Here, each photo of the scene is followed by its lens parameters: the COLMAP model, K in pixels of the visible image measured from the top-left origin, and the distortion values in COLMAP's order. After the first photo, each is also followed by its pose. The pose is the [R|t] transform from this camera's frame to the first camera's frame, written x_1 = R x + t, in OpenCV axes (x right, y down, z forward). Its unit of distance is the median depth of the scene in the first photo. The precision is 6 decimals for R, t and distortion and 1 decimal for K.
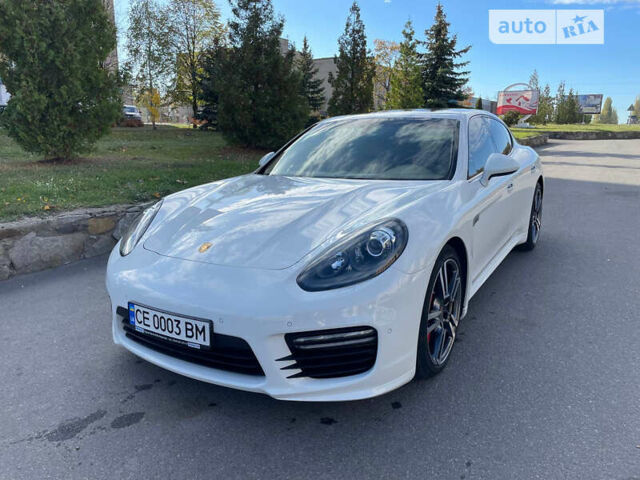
lens RADIAL K [[475.1, 0, 309.3], [0, 475.1, 240.6], [0, 0, 1]] dist [0.088032, -0.103155]
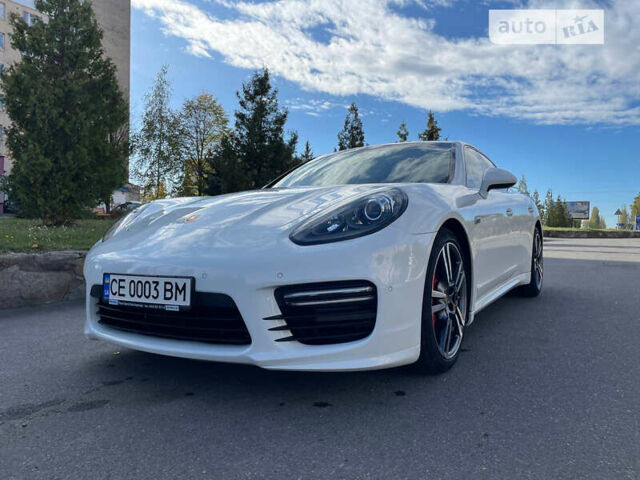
lens RADIAL K [[475.5, 0, 320.0], [0, 475.5, 240.0], [0, 0, 1]] dist [0.088657, -0.106157]
pose [[0.999705, 0.013614, 0.020094, 0.004217], [-0.008958, 0.976382, -0.215867, 0.082906], [-0.022558, 0.215623, 0.976216, 0.027374]]
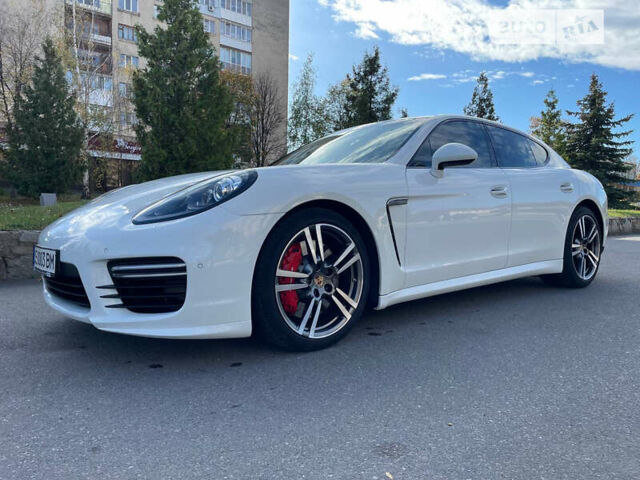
lens RADIAL K [[478.2, 0, 318.3], [0, 478.2, 238.5], [0, 0, 1]] dist [0.087705, -0.105528]
pose [[0.949091, 0.032400, -0.313332, 0.196799], [-0.088055, 0.982331, -0.165142, 0.077295], [0.302445, 0.184325, 0.935175, 0.041266]]
